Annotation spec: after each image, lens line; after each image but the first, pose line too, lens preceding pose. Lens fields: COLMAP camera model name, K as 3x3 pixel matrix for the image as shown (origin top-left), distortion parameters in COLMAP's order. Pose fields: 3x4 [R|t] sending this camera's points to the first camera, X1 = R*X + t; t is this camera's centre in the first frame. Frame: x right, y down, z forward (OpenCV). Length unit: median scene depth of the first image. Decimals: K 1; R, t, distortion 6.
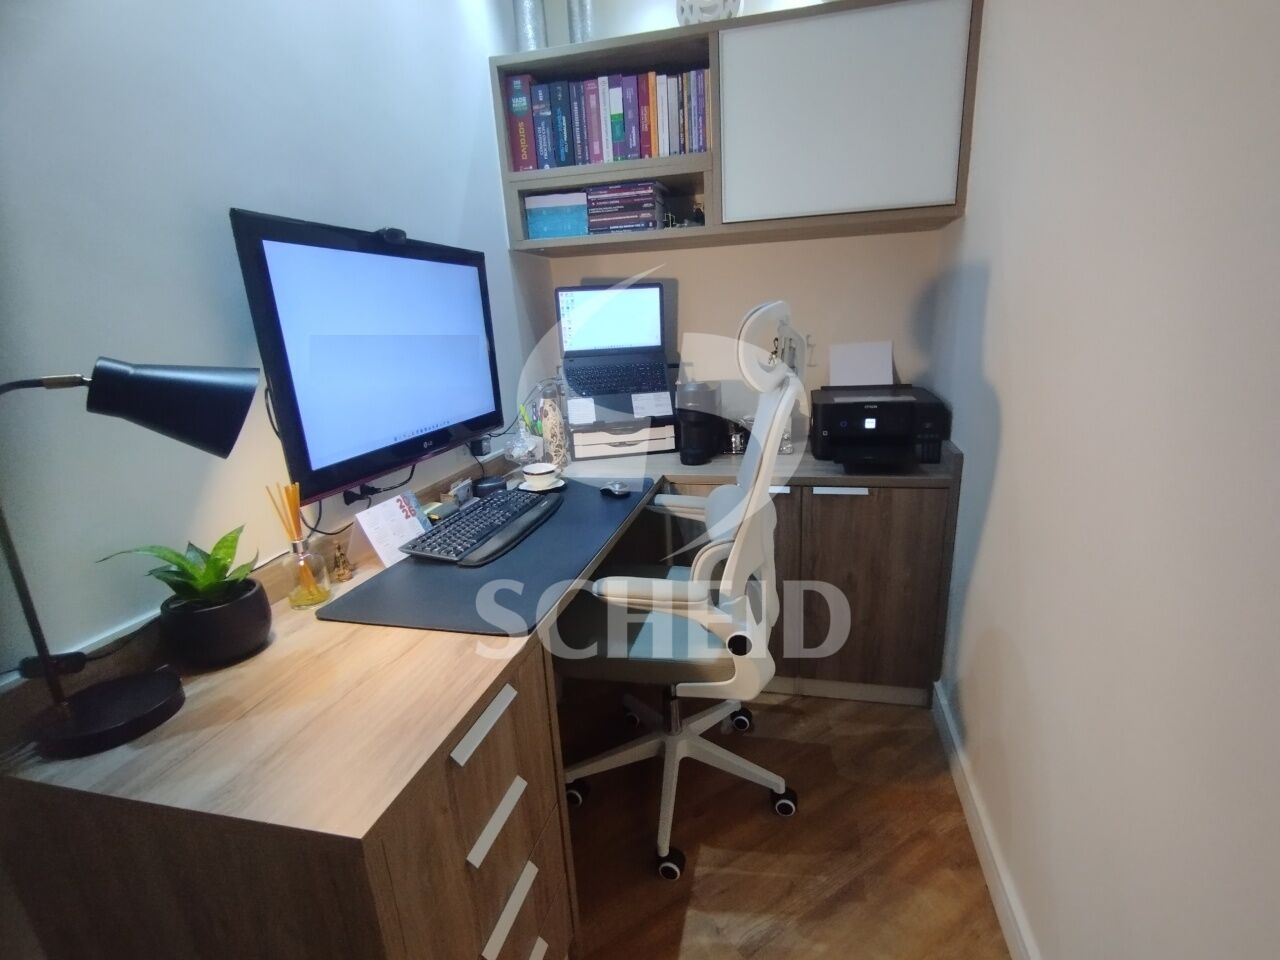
lens RADIAL K [[592.3, 0, 667.2], [0, 592.3, 491.0], [0, 0, 1]] dist [-0.002018, -0.000432]
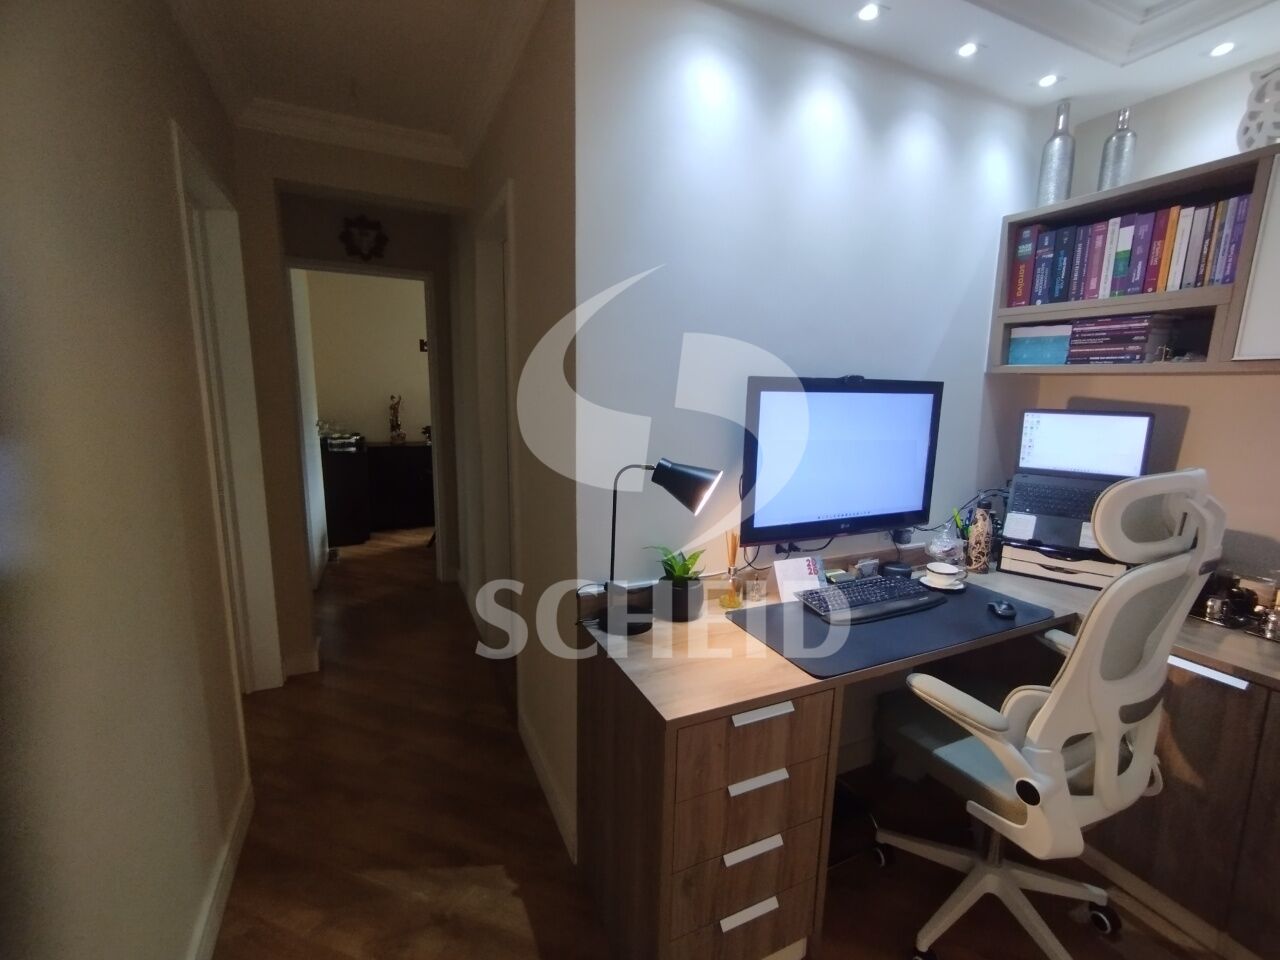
lens RADIAL K [[582.6, 0, 665.9], [0, 582.6, 490.0], [0, 0, 1]] dist [-0.032047, 0.017725]
pose [[0.626587, 0.194276, -0.754749, 0.249089], [-0.270147, 0.962533, 0.023486, -0.063045], [0.731033, 0.189176, 0.655594, -0.131399]]
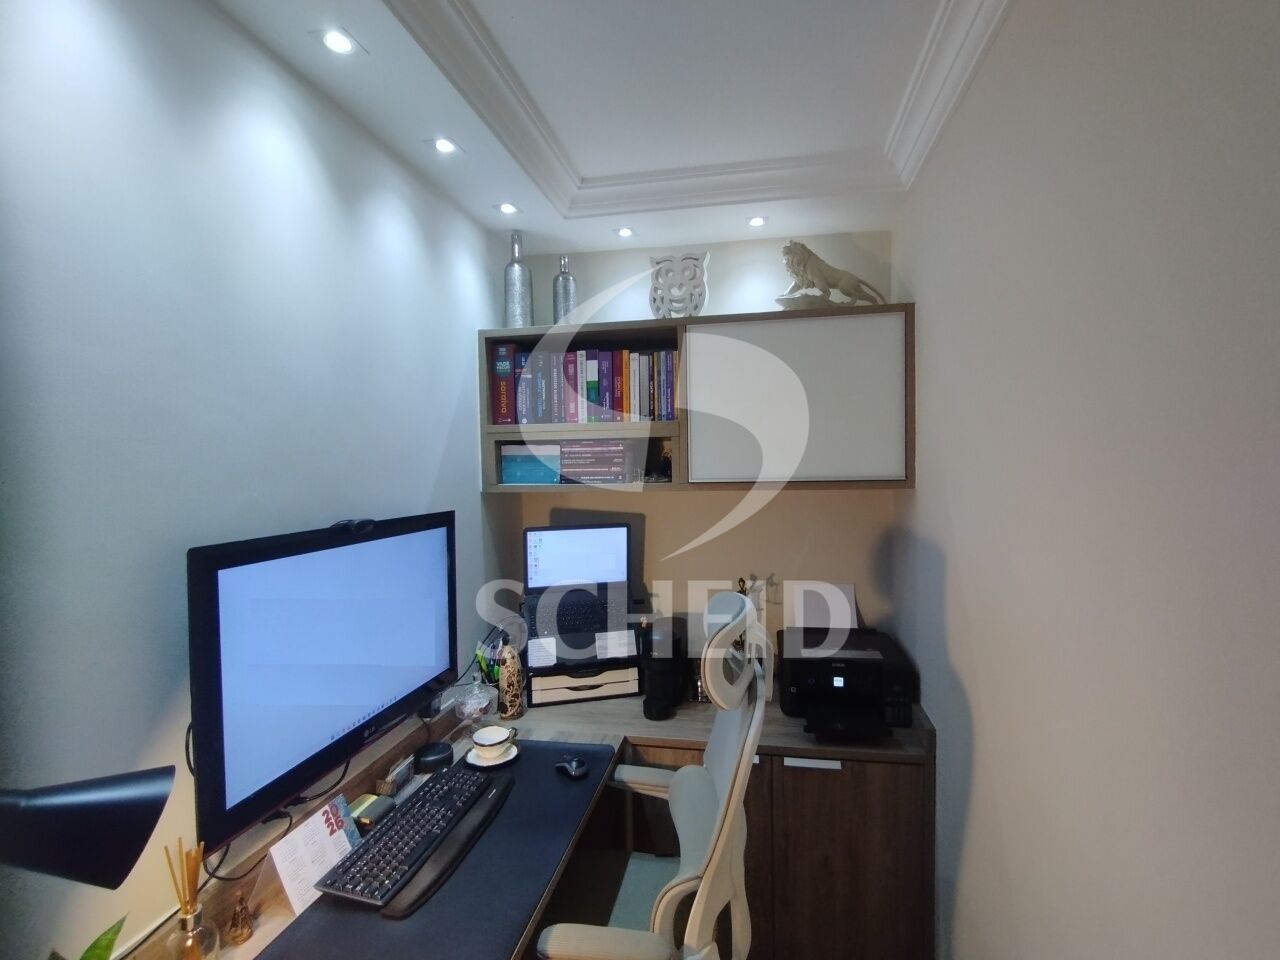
lens RADIAL K [[592.3, 0, 667.2], [0, 592.3, 491.0], [0, 0, 1]] dist [-0.002018, -0.000432]
pose [[0.998180, 0.027304, 0.053764, -0.001018], [-0.012507, 0.965967, -0.258361, -0.166523], [-0.058988, 0.257219, 0.964551, -0.008768]]
